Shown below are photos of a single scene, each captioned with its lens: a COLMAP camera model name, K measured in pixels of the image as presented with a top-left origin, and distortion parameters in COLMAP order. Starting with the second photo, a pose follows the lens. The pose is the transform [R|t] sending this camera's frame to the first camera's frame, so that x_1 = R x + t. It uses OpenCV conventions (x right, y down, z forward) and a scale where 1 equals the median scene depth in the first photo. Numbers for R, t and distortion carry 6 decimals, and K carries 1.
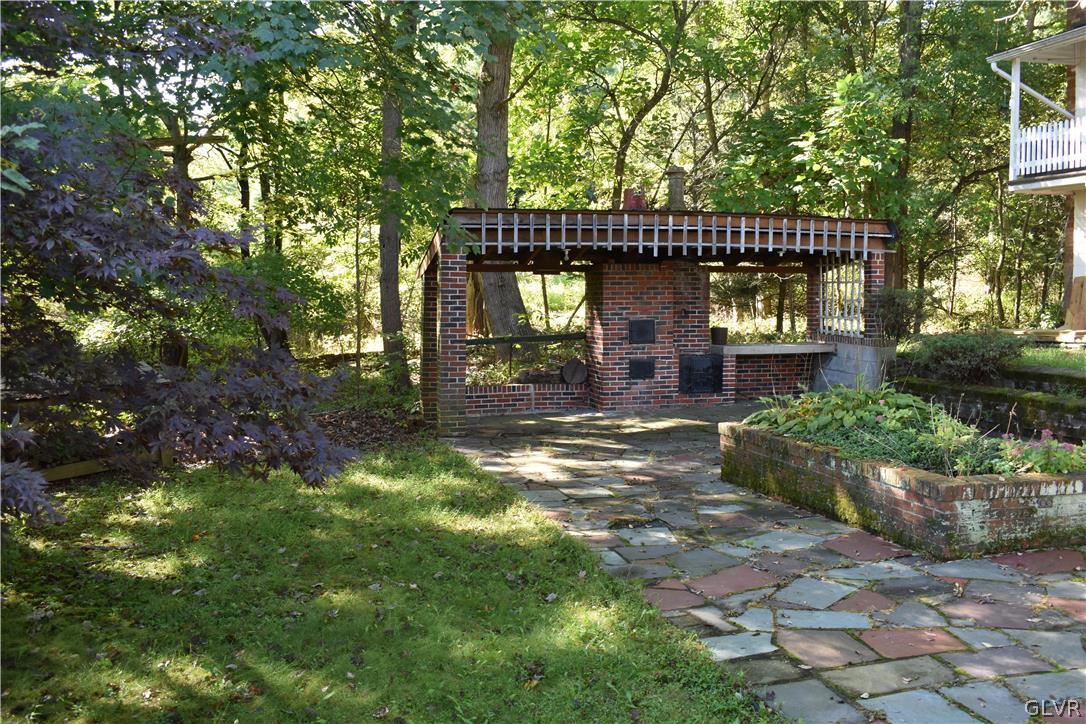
lens RADIAL K [[1012.2, 0, 545.7], [0, 1012.2, 357.9], [0, 0, 1]] dist [-0.086896, 0.018890]
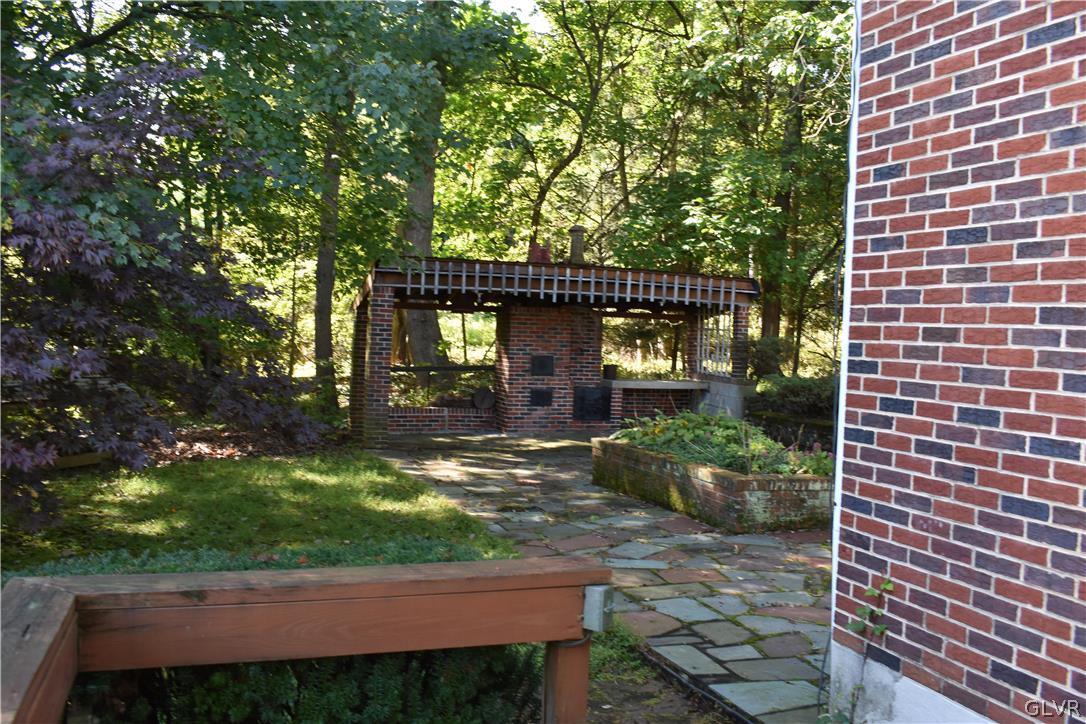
lens RADIAL K [[1012.2, 0, 545.7], [0, 1012.2, 357.9], [0, 0, 1]] dist [-0.086896, 0.018890]
pose [[0.996466, 0.036413, 0.075697, 0.010911], [-0.033603, 0.998710, -0.038068, 0.010191], [-0.076986, 0.035389, 0.996404, -0.175337]]
